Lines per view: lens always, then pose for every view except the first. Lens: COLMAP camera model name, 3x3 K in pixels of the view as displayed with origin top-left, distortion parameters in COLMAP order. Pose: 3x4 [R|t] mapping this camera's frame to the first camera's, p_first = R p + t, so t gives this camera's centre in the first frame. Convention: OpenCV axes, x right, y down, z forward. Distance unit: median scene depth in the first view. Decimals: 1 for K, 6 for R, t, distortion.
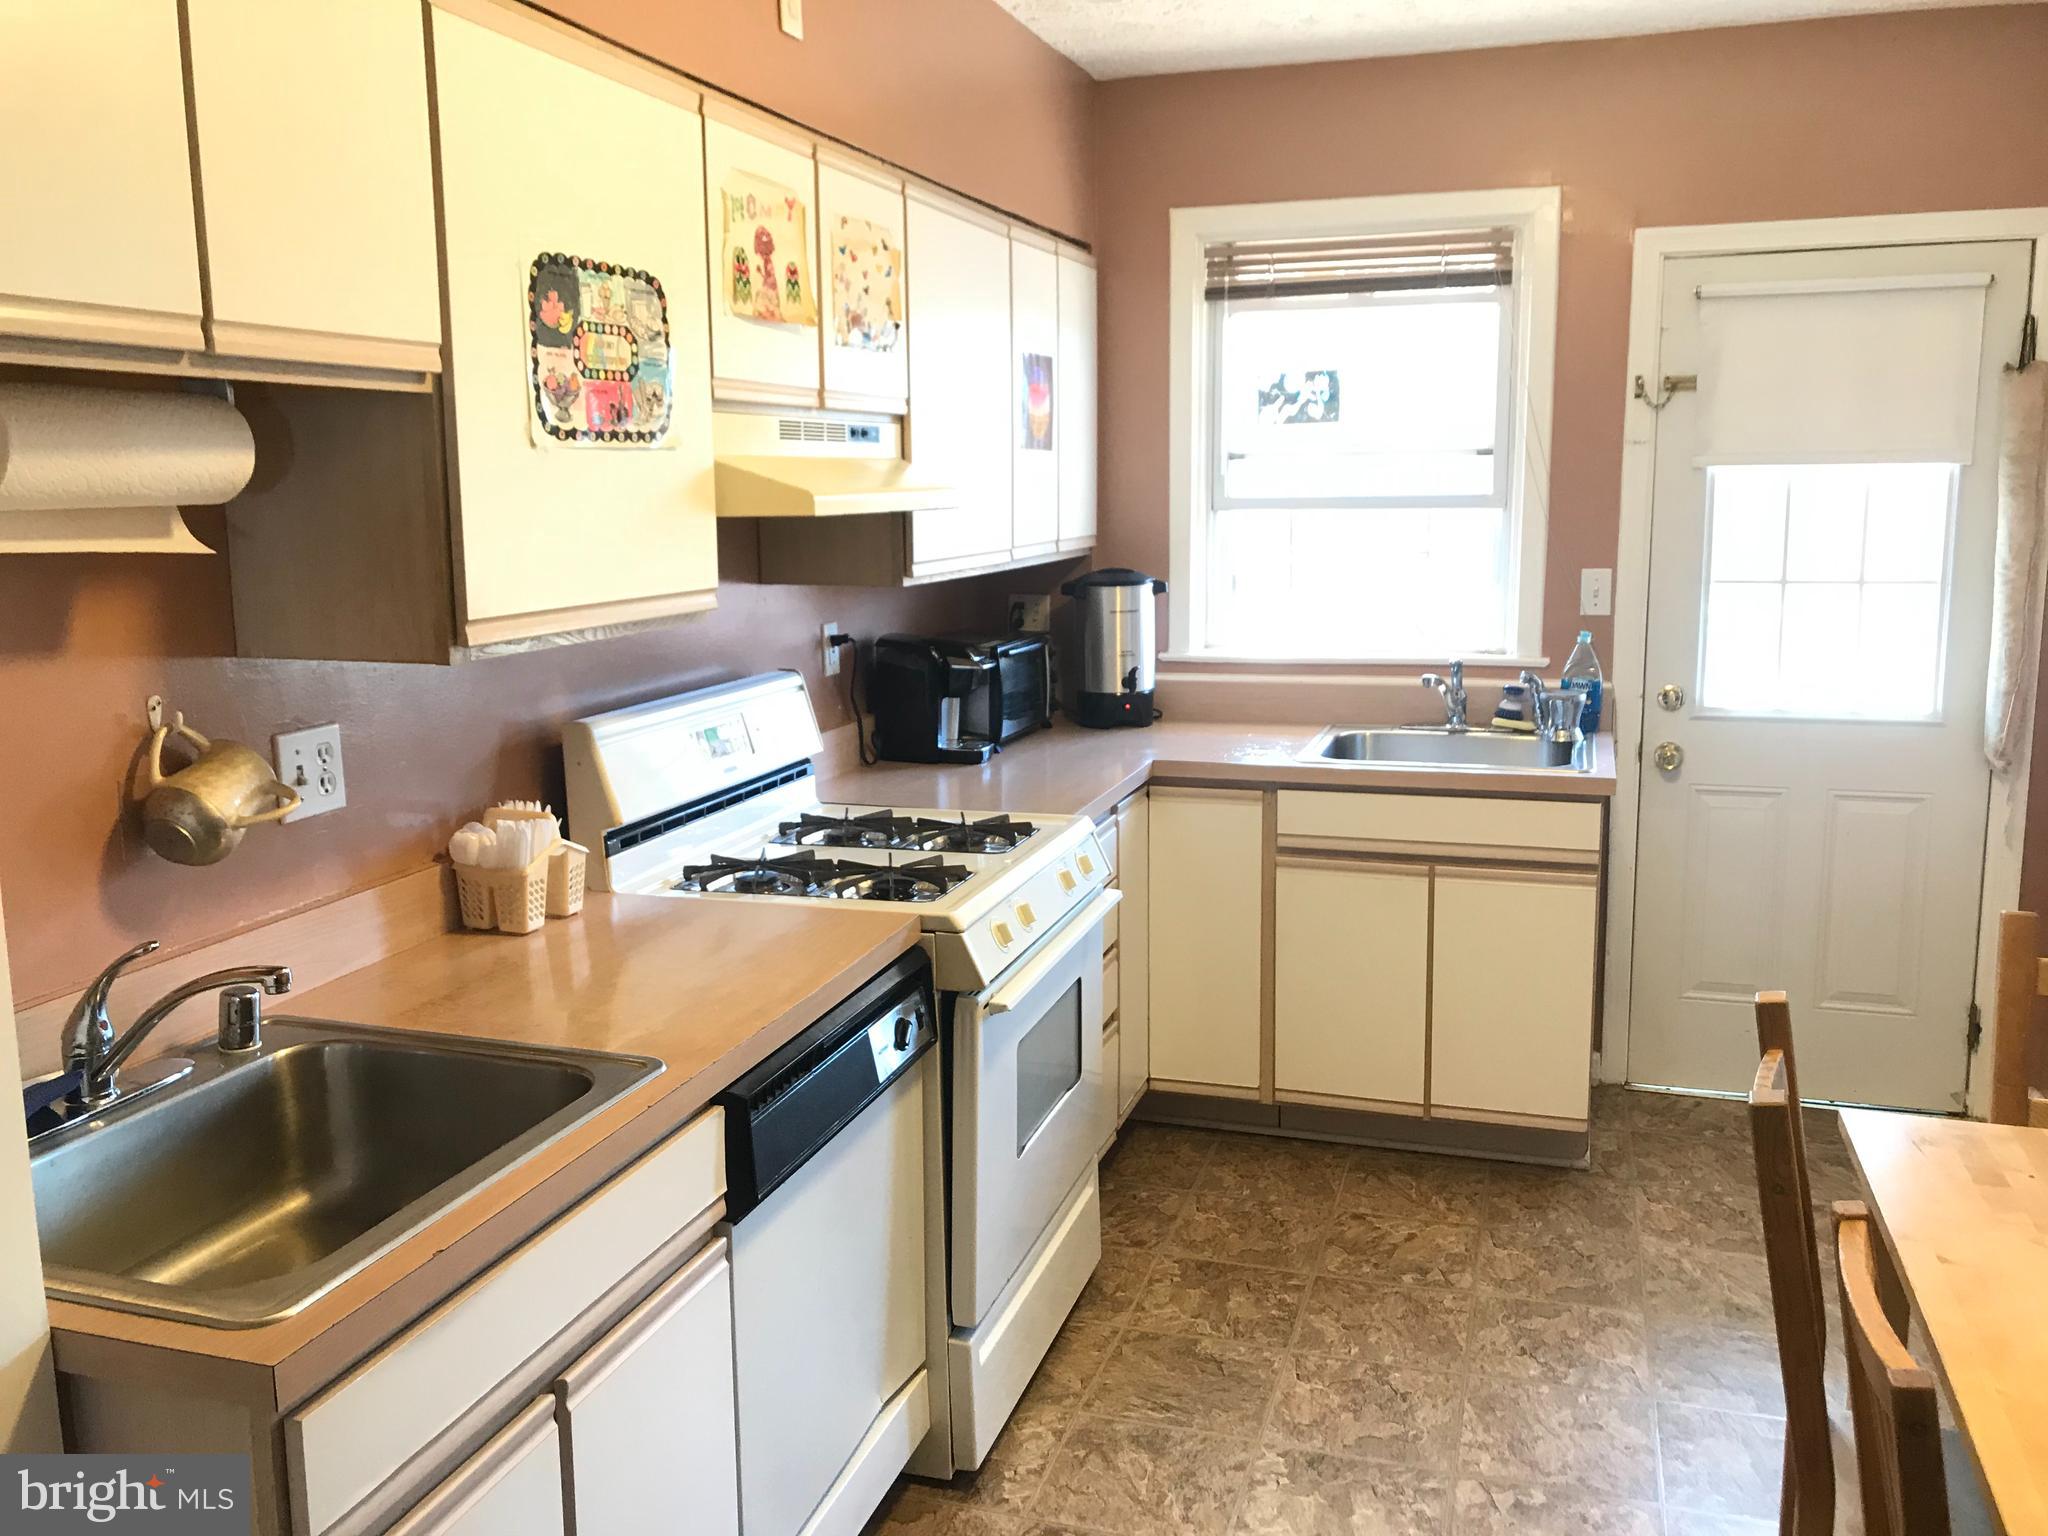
lens RADIAL K [[1687.6, 0, 1003.4], [0, 1687.6, 750.9], [0, 0, 1]] dist [0.026964, -0.036605]
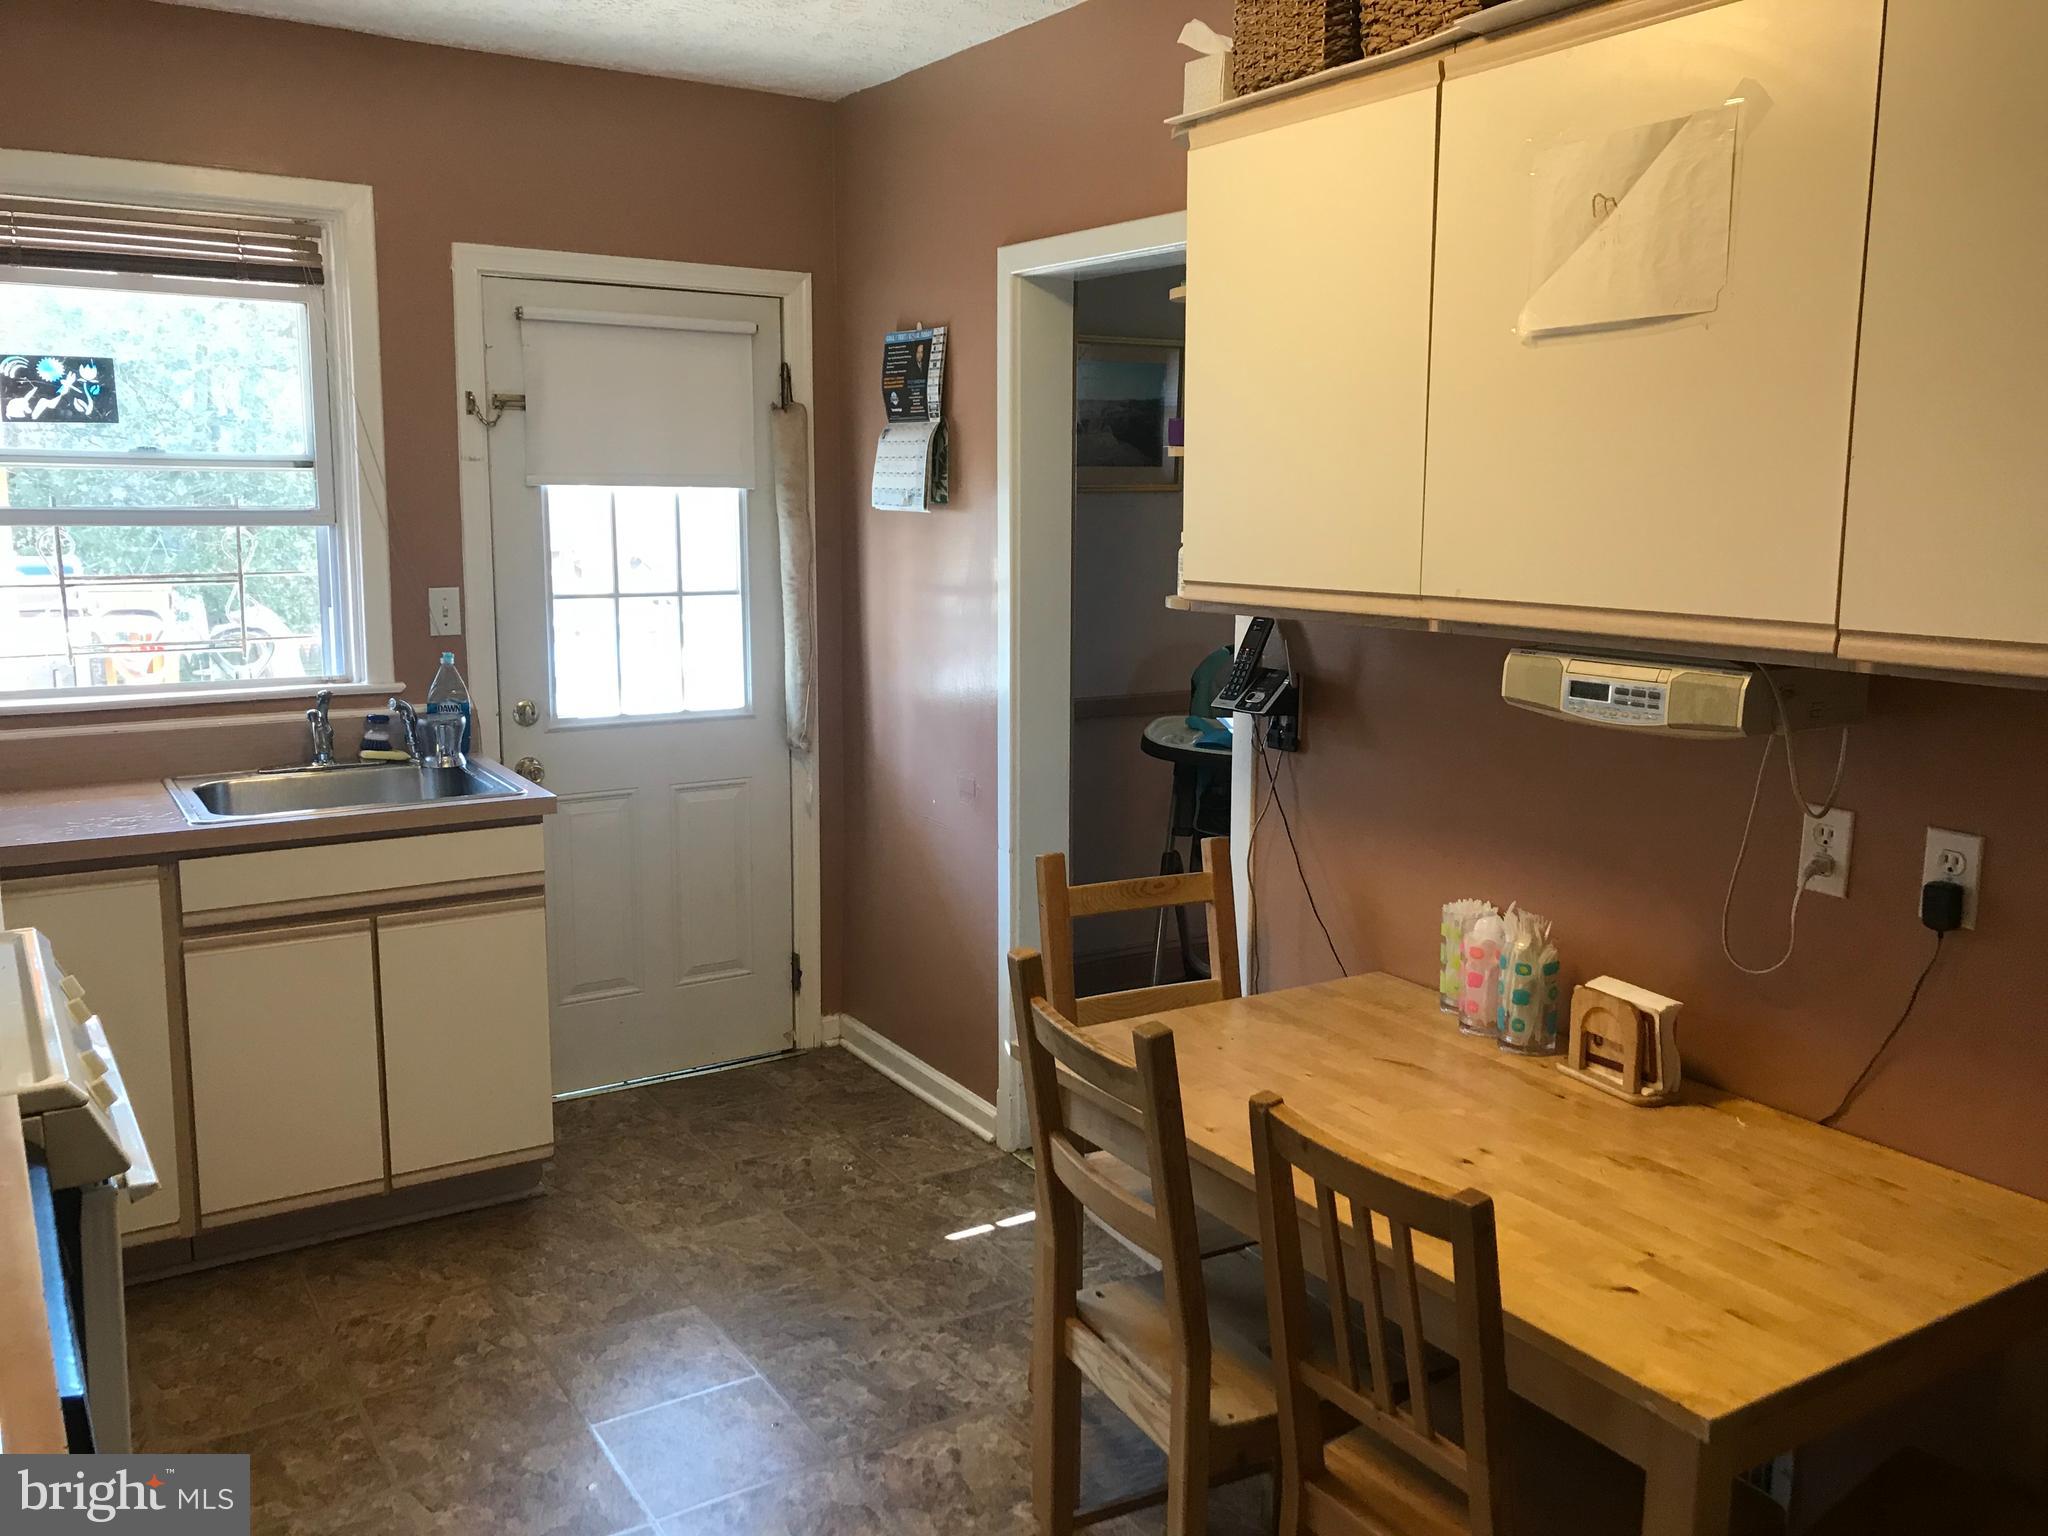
lens RADIAL K [[1687.6, 0, 1046.5], [0, 1687.6, 744.4], [0, 0, 1]] dist [0.026964, -0.036605]
pose [[0.625274, -0.097442, 0.774298, -0.300428], [0.107371, 0.993480, 0.038319, -0.027880], [-0.772983, 0.059177, 0.631660, 0.191879]]
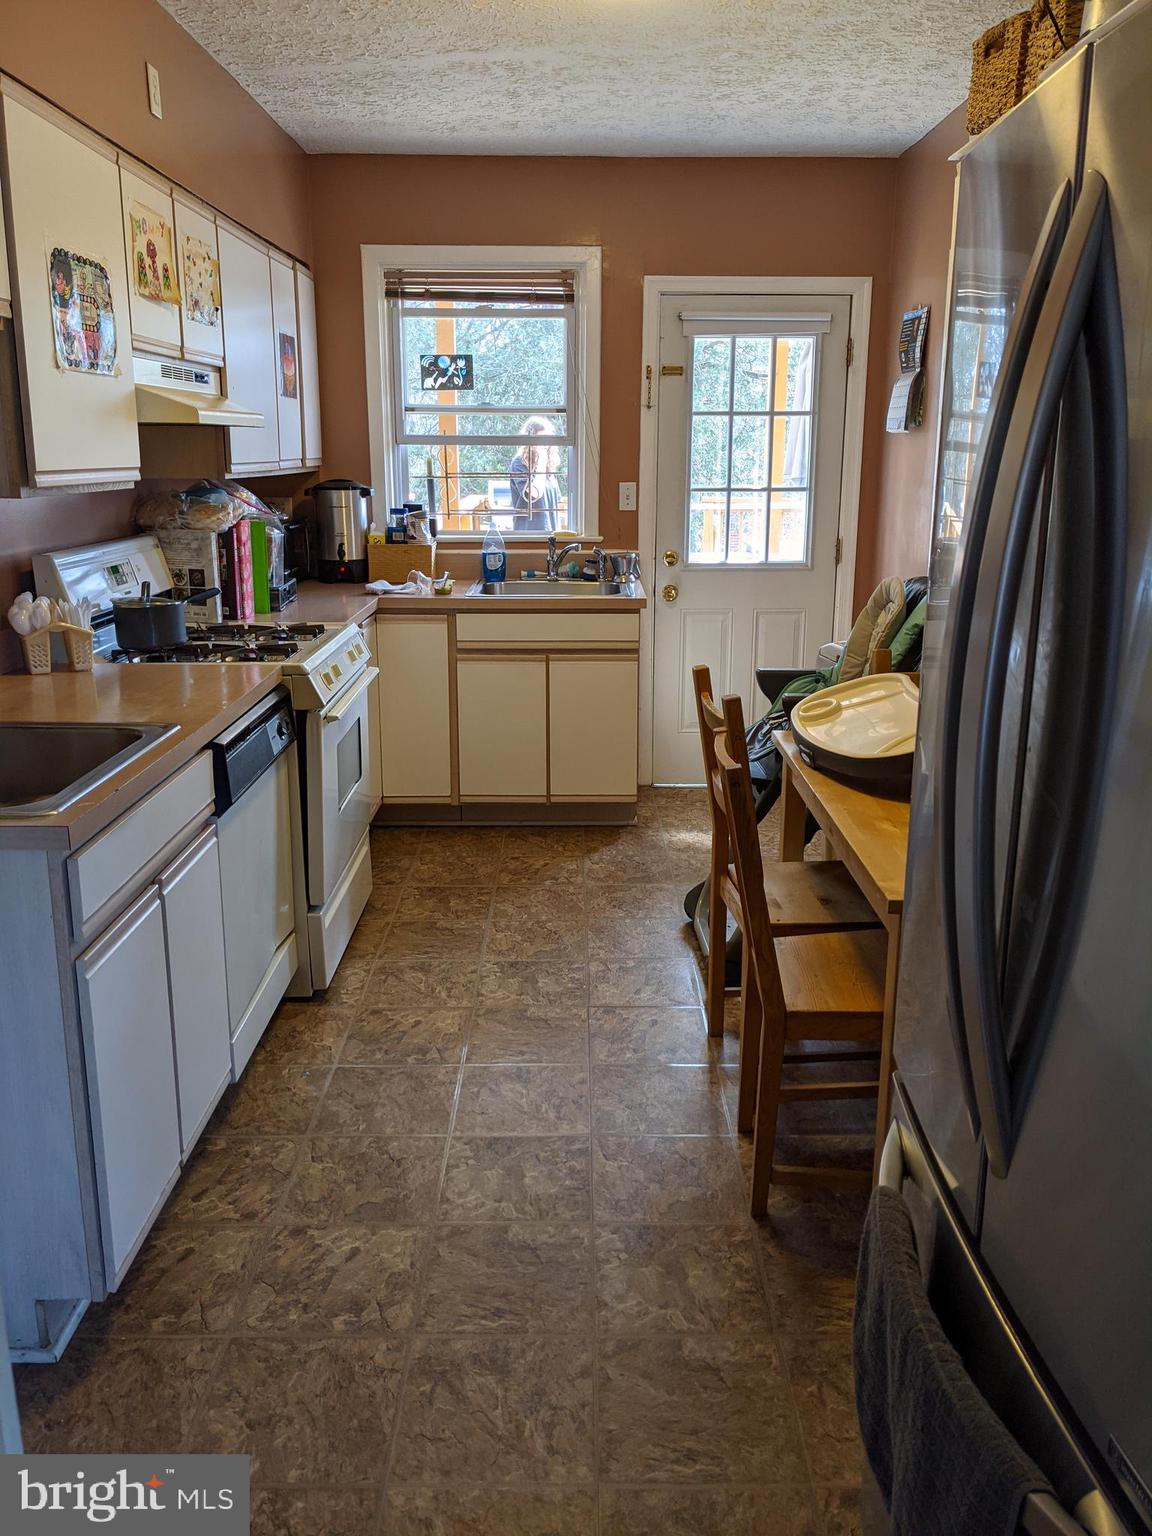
lens RADIAL K [[1226.2, 0, 578.0], [0, 1226.2, 746.7], [0, 0, 1]] dist [0.039408, -0.059830]
pose [[0.947994, -0.059891, 0.312602, -0.150354], [0.036015, 0.996014, 0.081605, 0.084732], [-0.316243, -0.066103, 0.946372, -0.255930]]
